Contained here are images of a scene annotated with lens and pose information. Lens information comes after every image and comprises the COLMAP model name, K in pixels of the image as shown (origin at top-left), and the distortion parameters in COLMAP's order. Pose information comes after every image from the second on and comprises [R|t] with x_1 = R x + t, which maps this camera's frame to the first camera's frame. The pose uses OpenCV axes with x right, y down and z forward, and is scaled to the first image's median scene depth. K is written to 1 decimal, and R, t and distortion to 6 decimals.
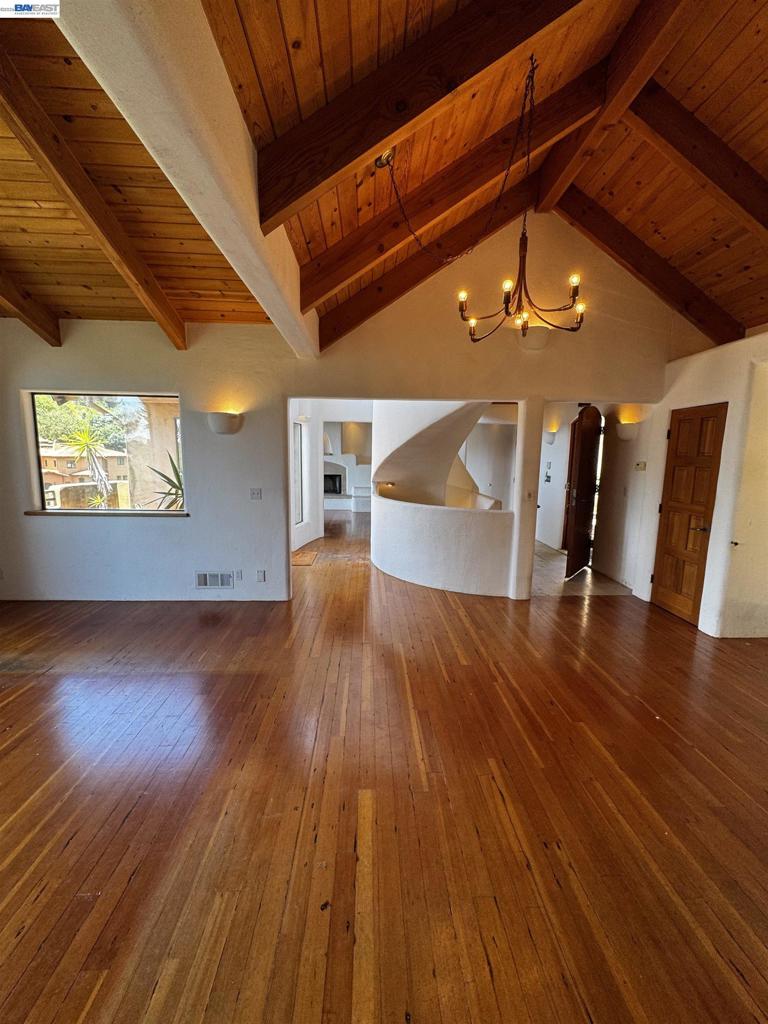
lens RADIAL K [[408.4, 0, 387.1], [0, 408.4, 514.3], [0, 0, 1]] dist [-0.002343, 0.000092]
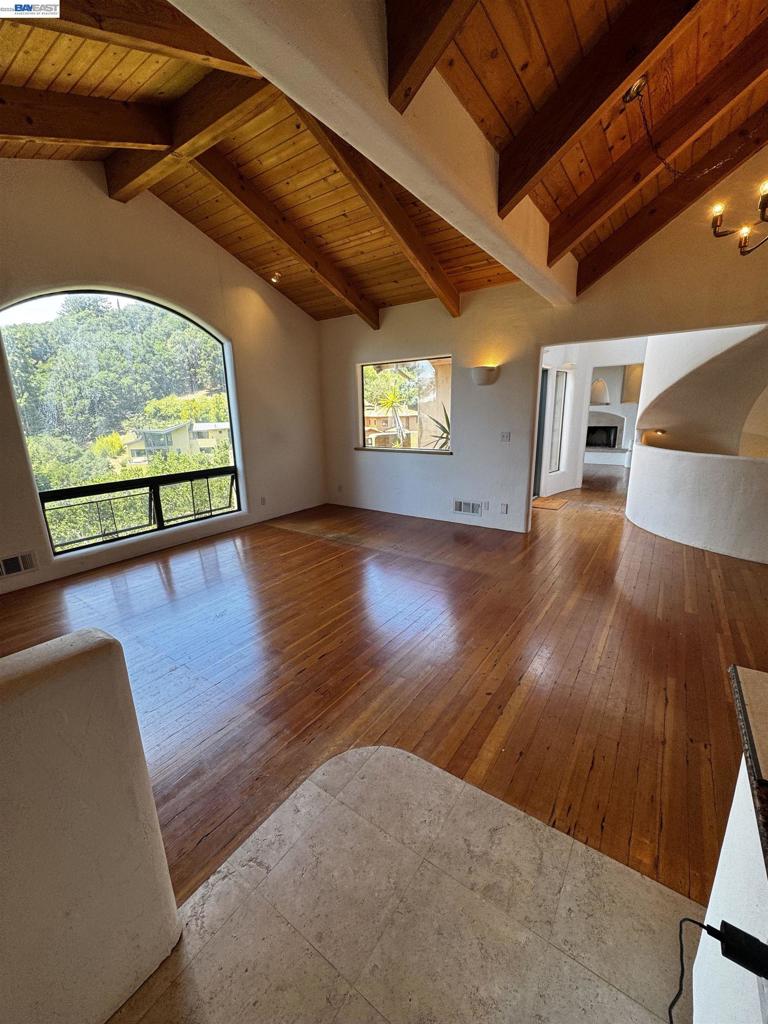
lens RADIAL K [[408.4, 0, 387.1], [0, 408.4, 514.3], [0, 0, 1]] dist [-0.002343, 0.000092]
pose [[0.794889, 0.117797, -0.595210, 0.133408], [-0.056491, 0.991080, 0.120700, 0.049812], [0.604119, -0.062319, 0.794454, -0.140935]]
